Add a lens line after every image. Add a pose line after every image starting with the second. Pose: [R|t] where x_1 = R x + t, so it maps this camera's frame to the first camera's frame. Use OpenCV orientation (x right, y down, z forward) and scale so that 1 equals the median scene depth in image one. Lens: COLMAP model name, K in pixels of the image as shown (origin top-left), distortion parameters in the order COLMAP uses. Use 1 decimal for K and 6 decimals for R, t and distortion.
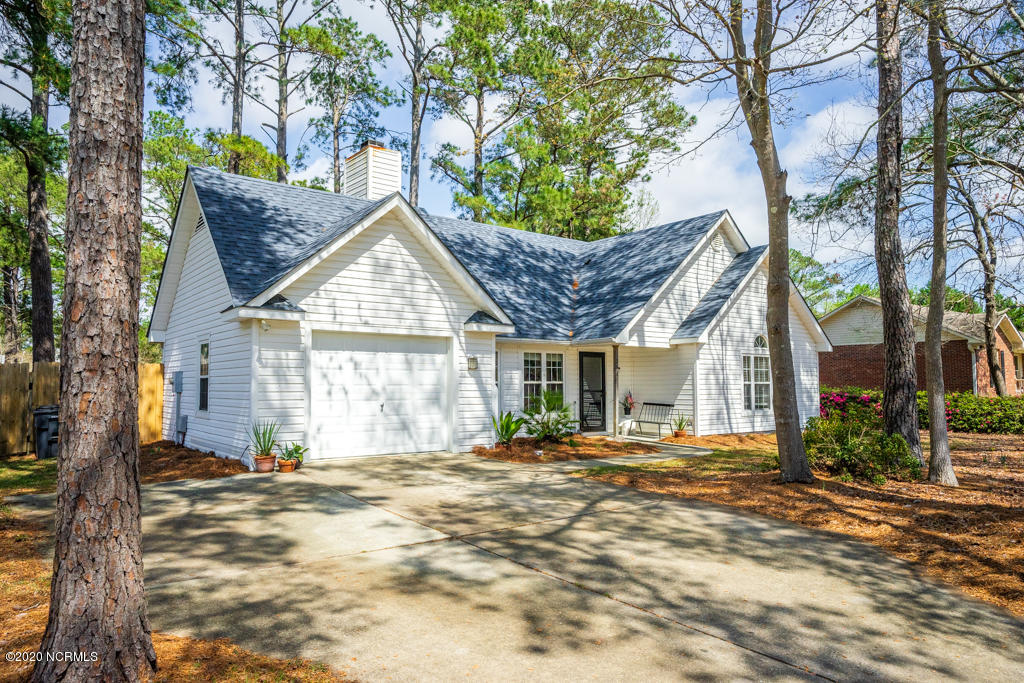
lens RADIAL K [[697.5, 0, 518.3], [0, 697.5, 339.0], [0, 0, 1]] dist [-0.010973, 0.025367]
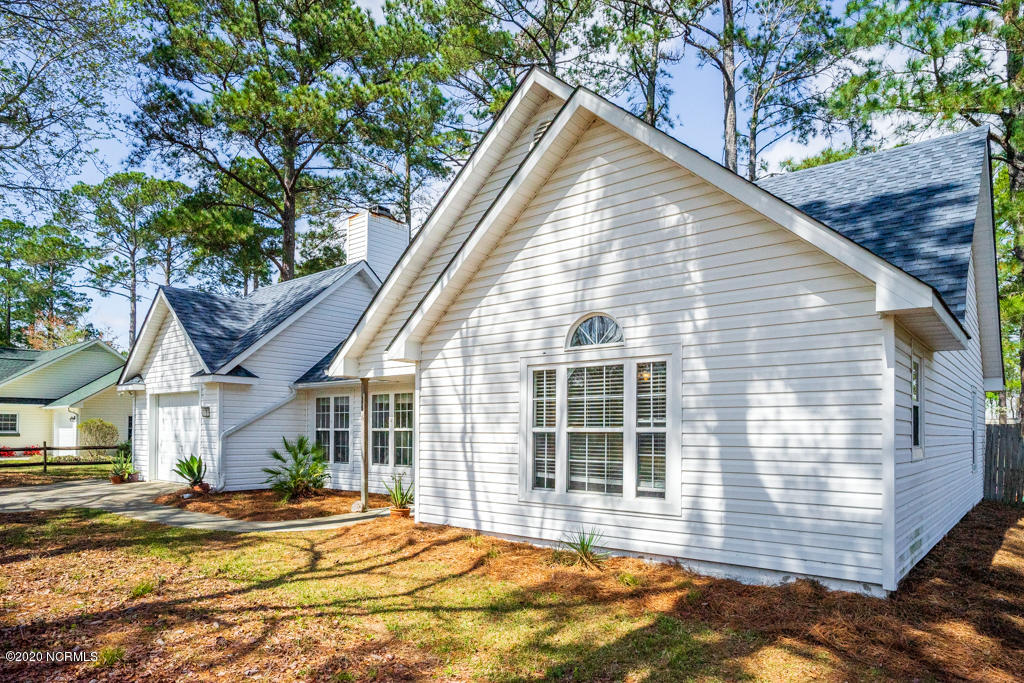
lens RADIAL K [[613.8, 0, 526.3], [0, 613.8, 429.2], [0, 0, 1]] dist [0.014513, -0.000270]
pose [[0.226756, -0.002731, -0.973948, 0.771115], [0.061571, 0.998036, 0.011537, 0.062641], [0.972003, -0.062583, 0.226479, 0.976102]]
